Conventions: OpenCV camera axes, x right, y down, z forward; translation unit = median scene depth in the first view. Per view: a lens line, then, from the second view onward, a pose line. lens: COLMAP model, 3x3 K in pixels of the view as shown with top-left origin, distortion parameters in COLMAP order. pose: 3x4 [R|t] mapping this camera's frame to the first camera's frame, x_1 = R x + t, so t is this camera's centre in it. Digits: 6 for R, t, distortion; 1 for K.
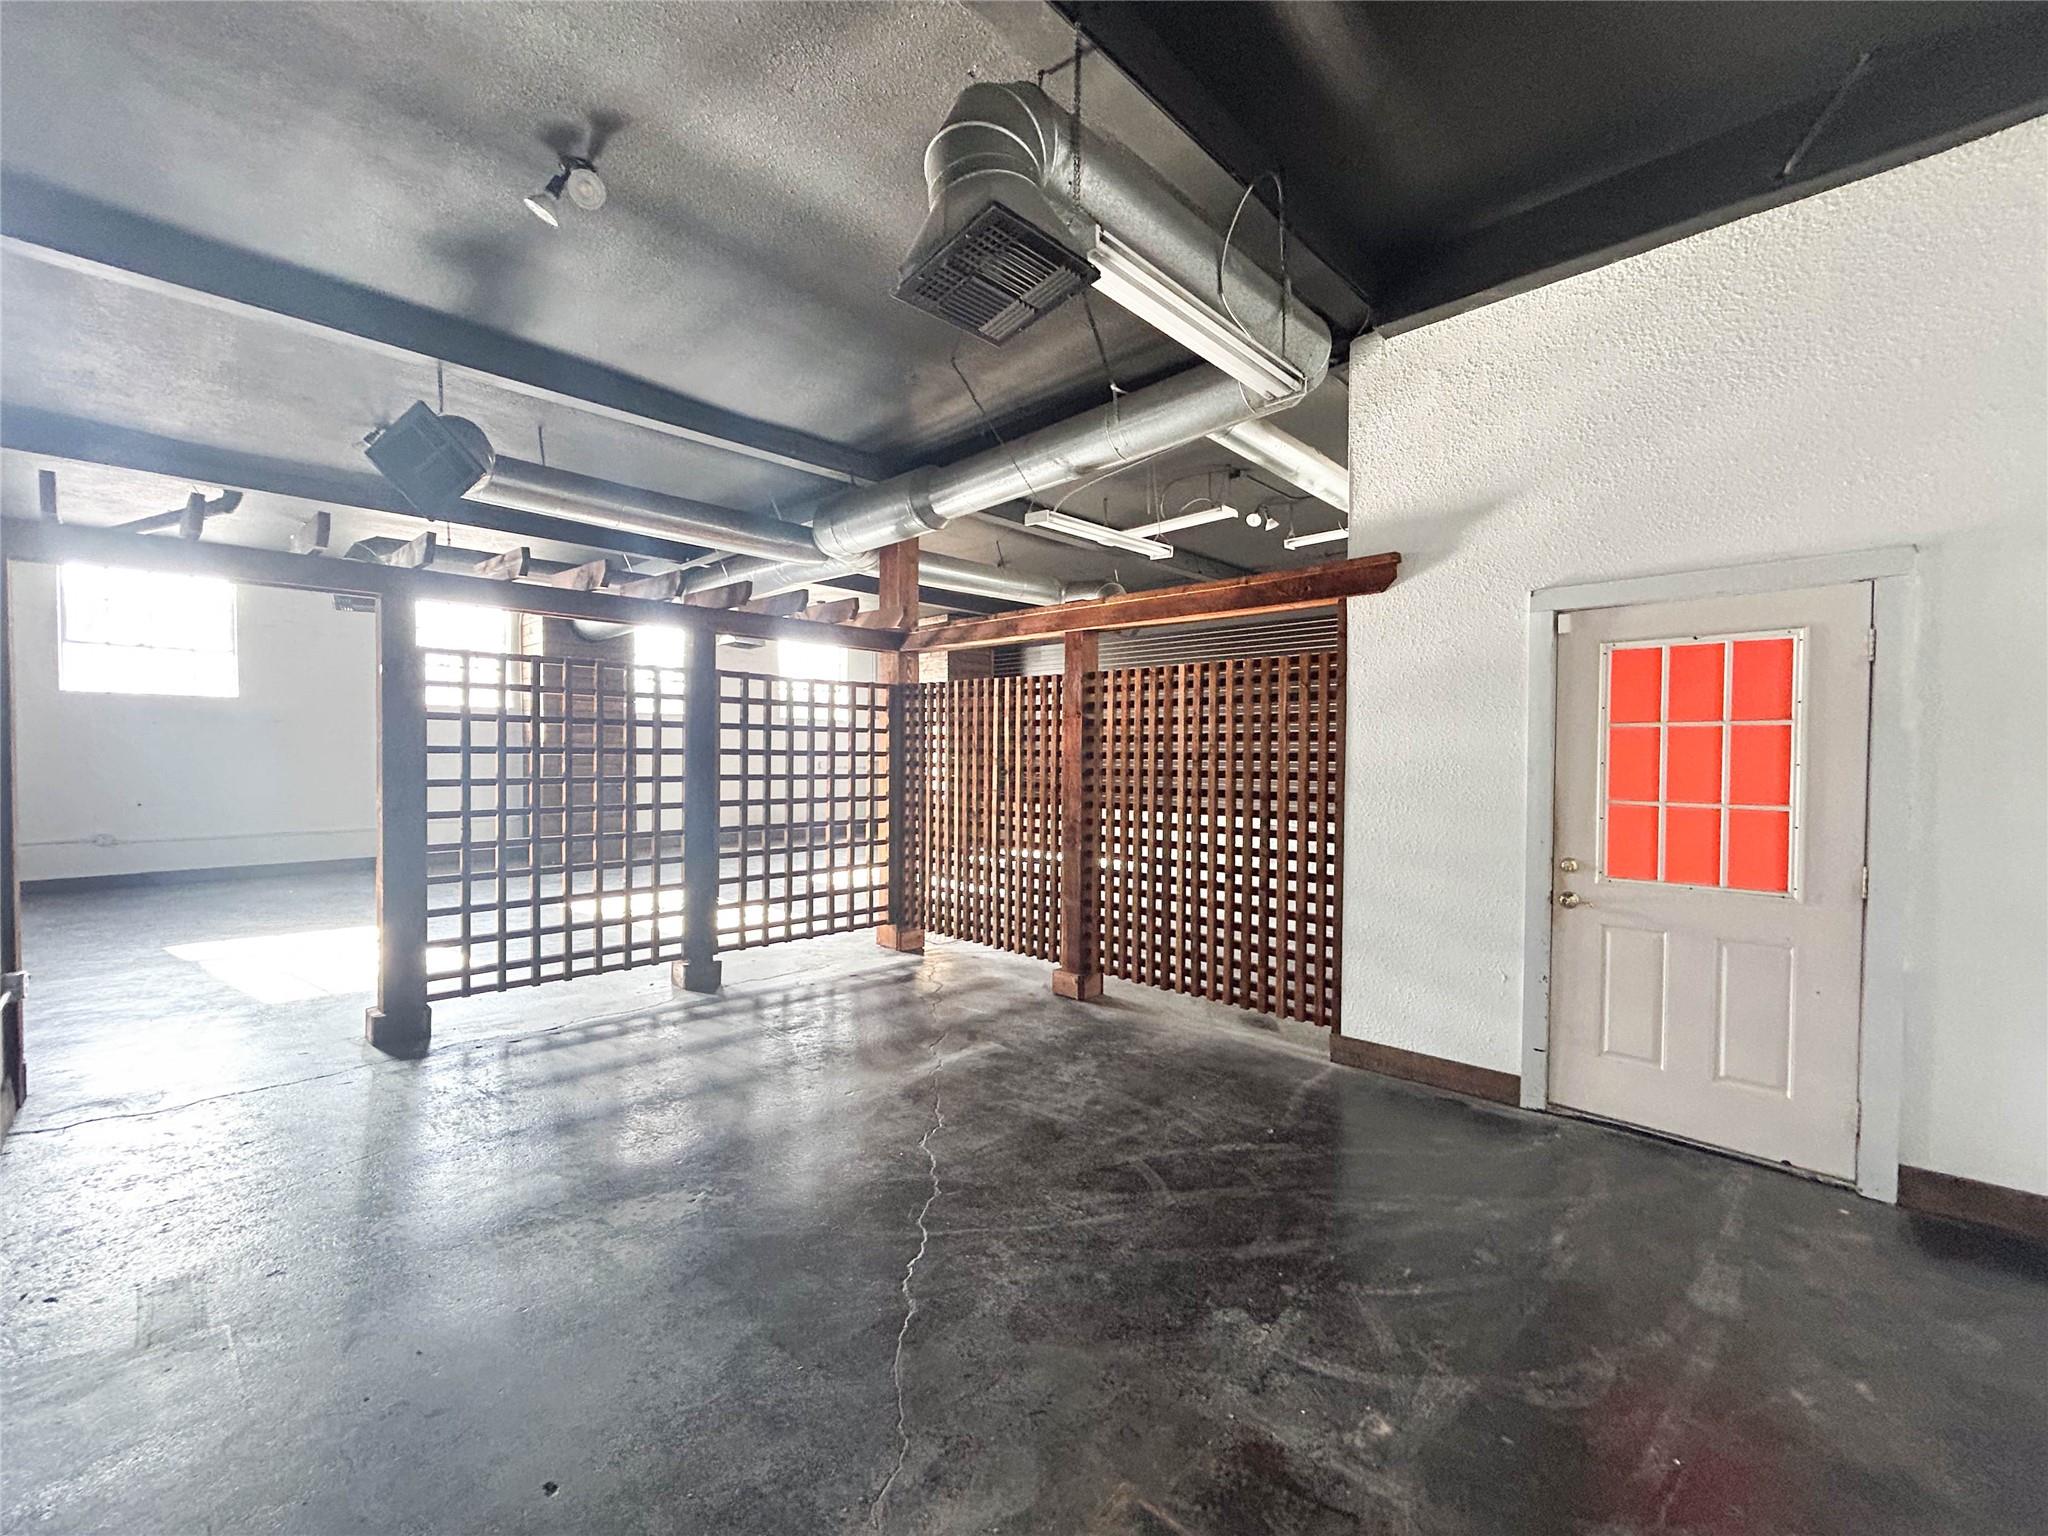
lens RADIAL K [[831.0, 0, 1020.6], [0, 831.0, 768.3], [0, 0, 1]] dist [-0.001722, -0.000259]
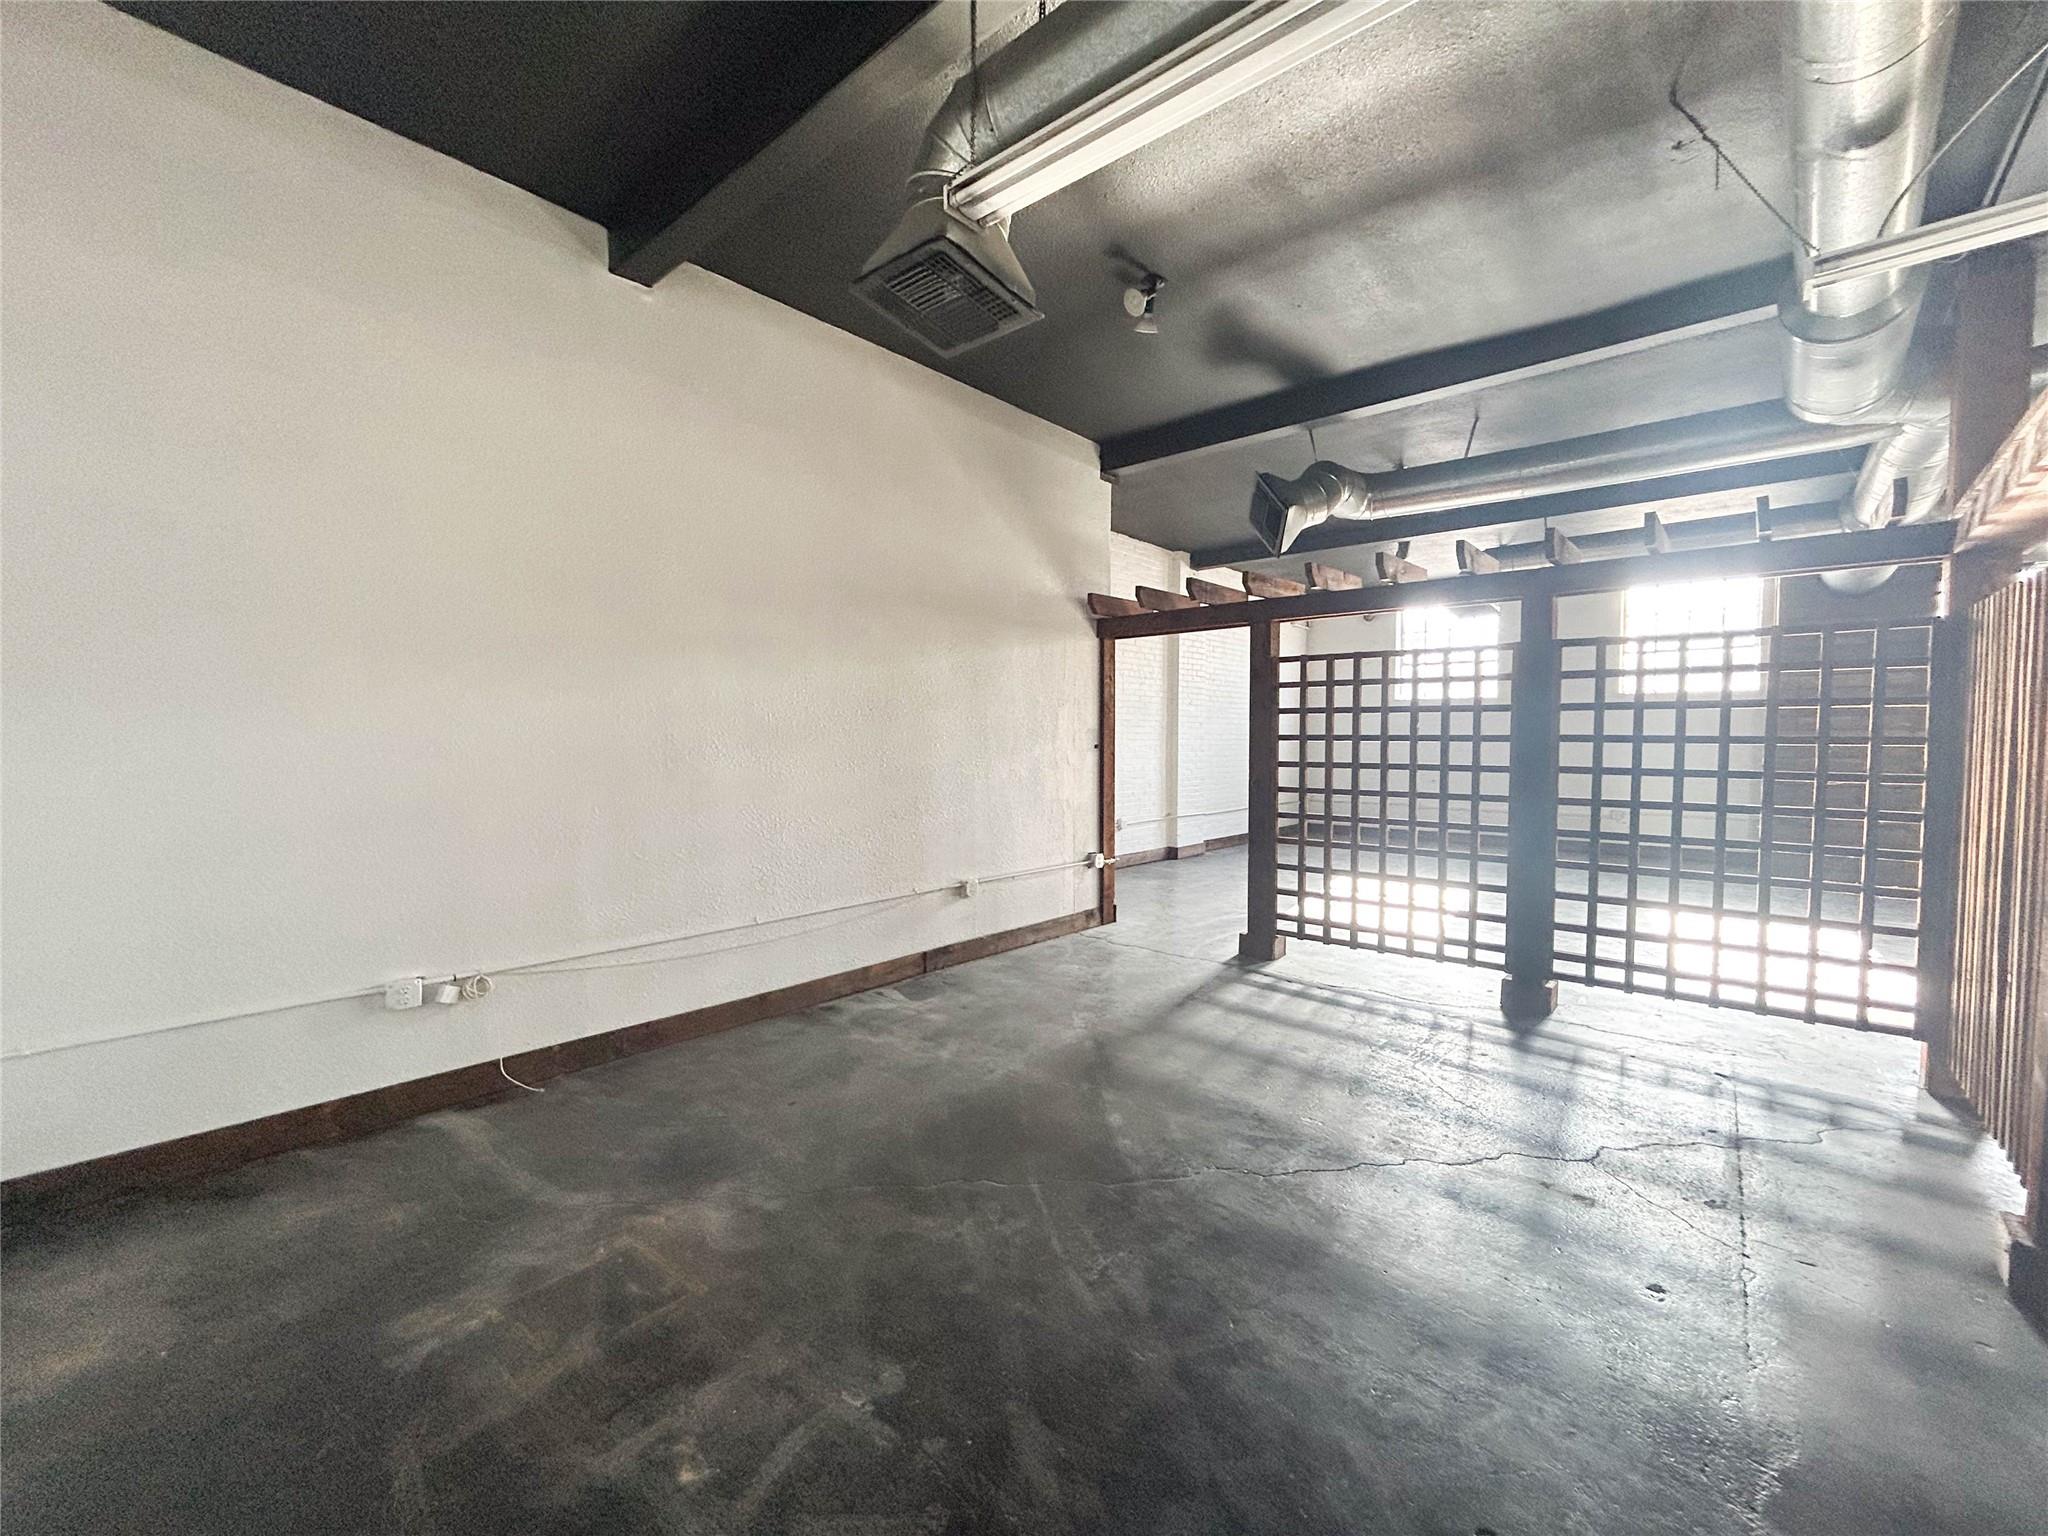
lens RADIAL K [[831.0, 0, 1022.0], [0, 831.0, 769.8], [0, 0, 1]] dist [-0.001722, -0.000259]
pose [[0.078935, 0.031427, -0.996384, 0.509477], [-0.019660, 0.999358, 0.029963, -0.003384], [0.996686, 0.017224, 0.079502, 0.484758]]
